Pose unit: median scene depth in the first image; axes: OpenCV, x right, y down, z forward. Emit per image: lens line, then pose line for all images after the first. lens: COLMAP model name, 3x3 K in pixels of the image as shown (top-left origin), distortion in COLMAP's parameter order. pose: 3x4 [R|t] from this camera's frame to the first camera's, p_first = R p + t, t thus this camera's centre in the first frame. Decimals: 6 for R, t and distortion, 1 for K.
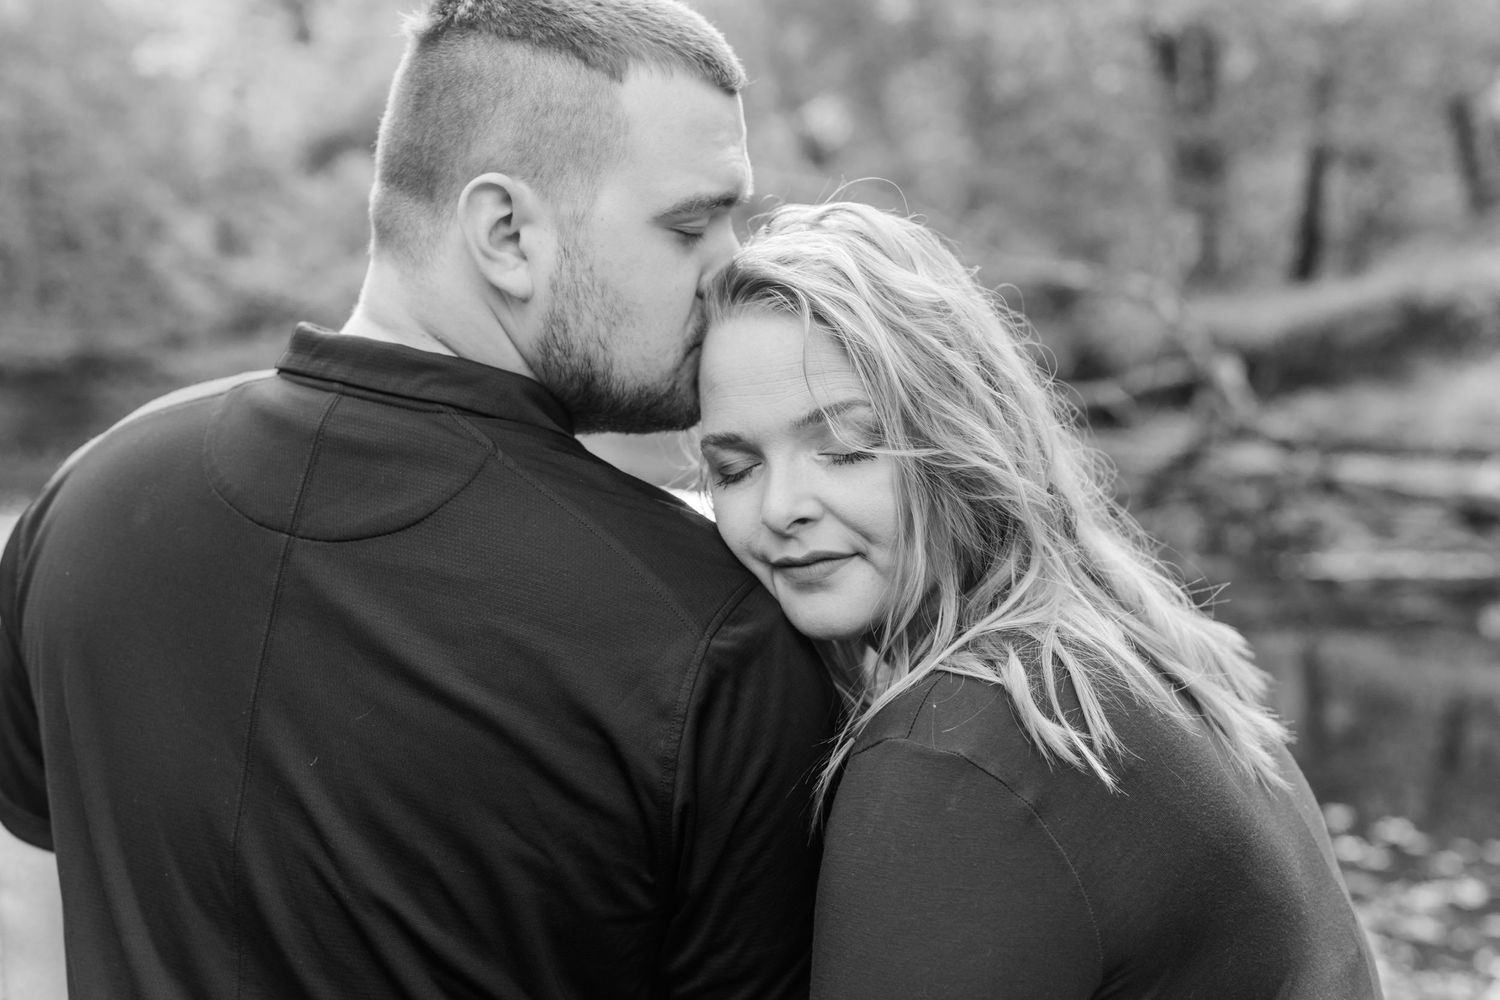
lens RADIAL K [[2371.6, 0, 797.4], [0, 2371.6, 502.2], [0, 0, 1]] dist [0.011820, 0.000000]
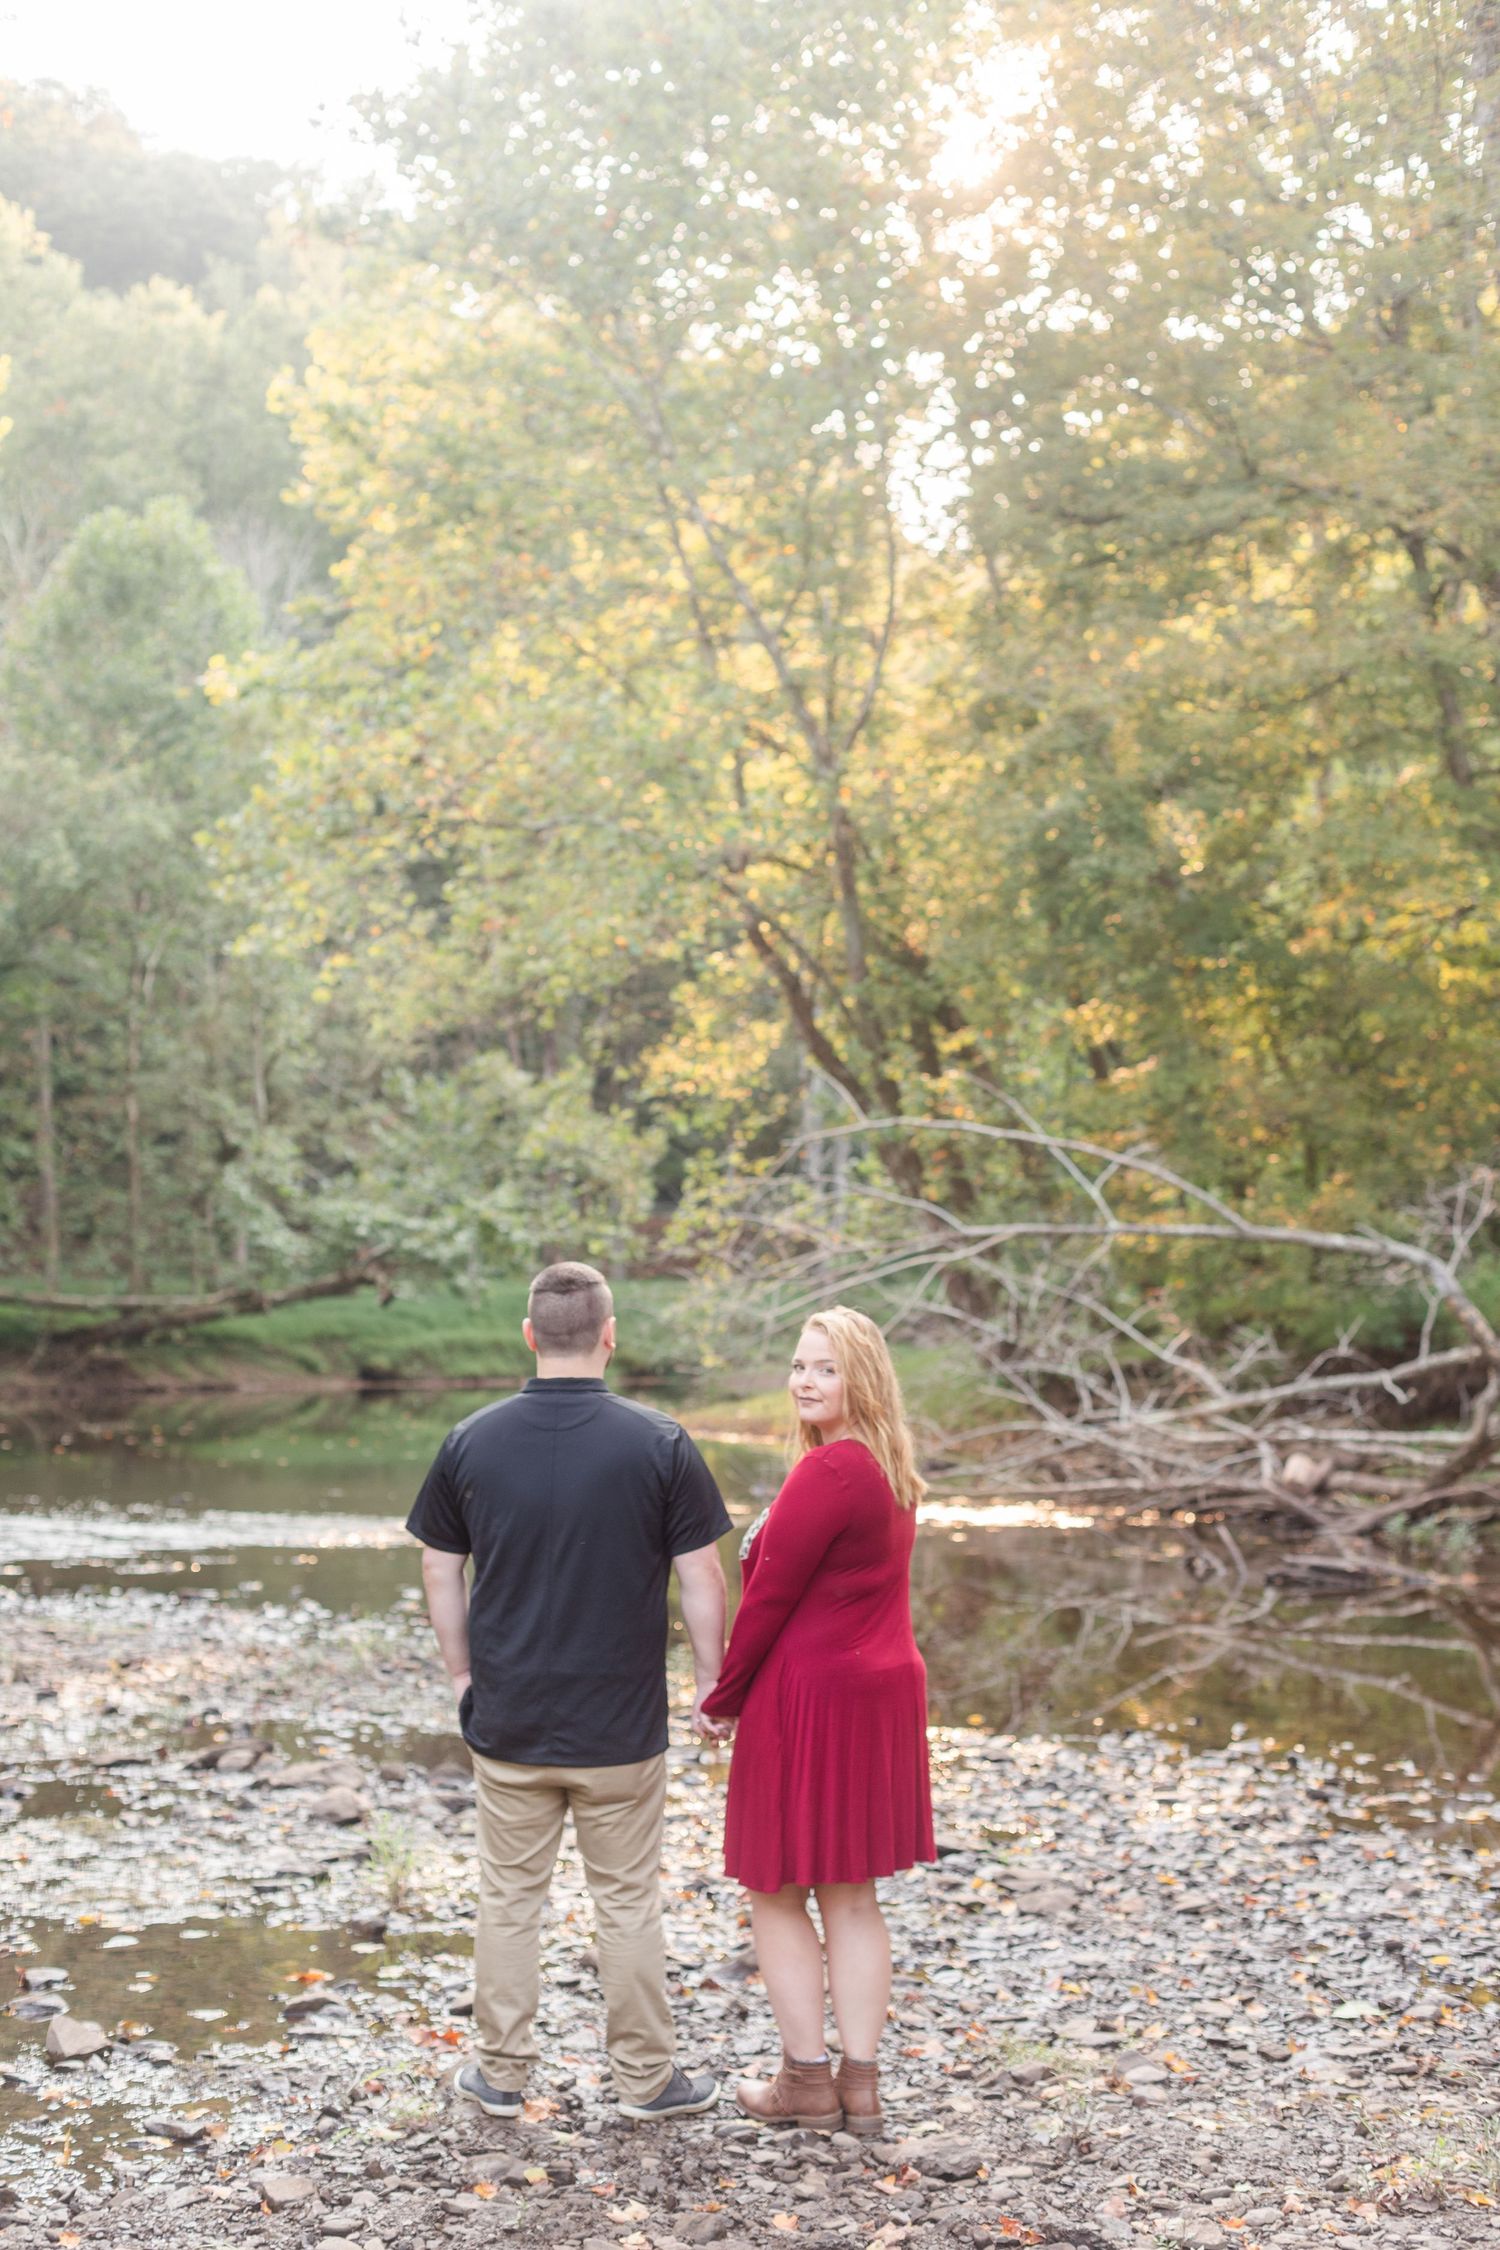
lens RADIAL K [[3557.5, 0, 755.3], [0, 3557.5, 1136.7], [0, 0, 1]] dist [0.011820, 0.000000]
pose [[0.994277, -0.003000, -0.106790, 0.555359], [-0.008866, 0.993840, -0.110466, 0.128755], [0.106464, 0.110781, 0.988126, -3.420406]]
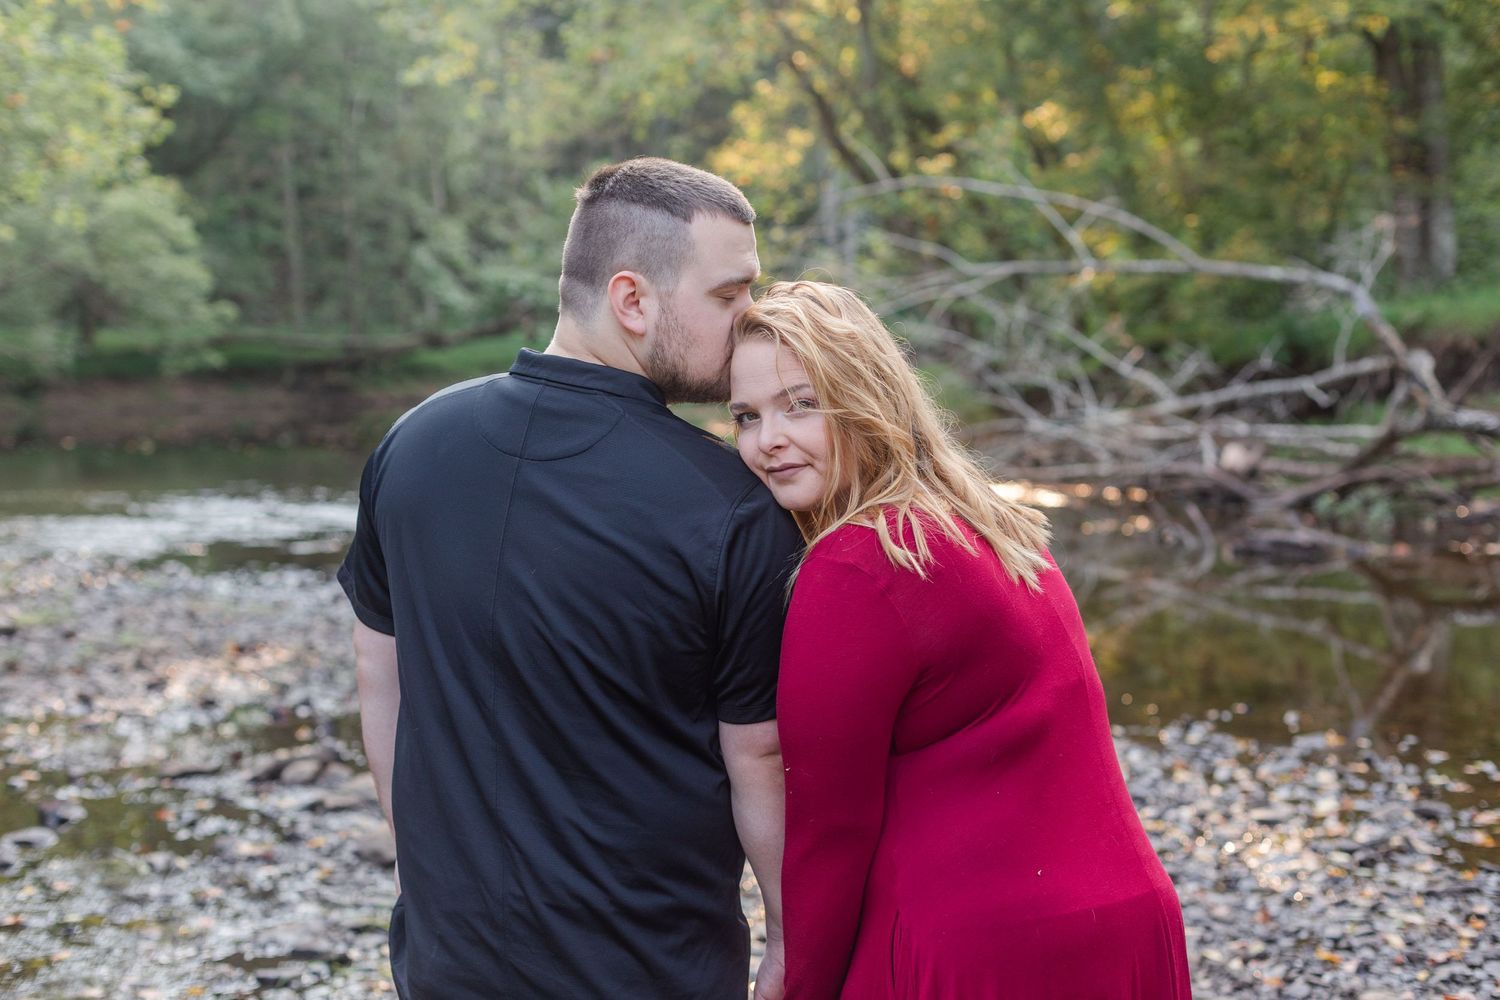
lens RADIAL K [[2371.6, 0, 748.6], [0, 2371.6, 503.5], [0, 0, 1]] dist [0.011820, 0.000000]
pose [[0.992365, 0.002128, -0.123319, 0.213258], [-0.001701, 0.999992, 0.003564, 0.046023], [0.123325, -0.003327, 0.992361, -0.924112]]
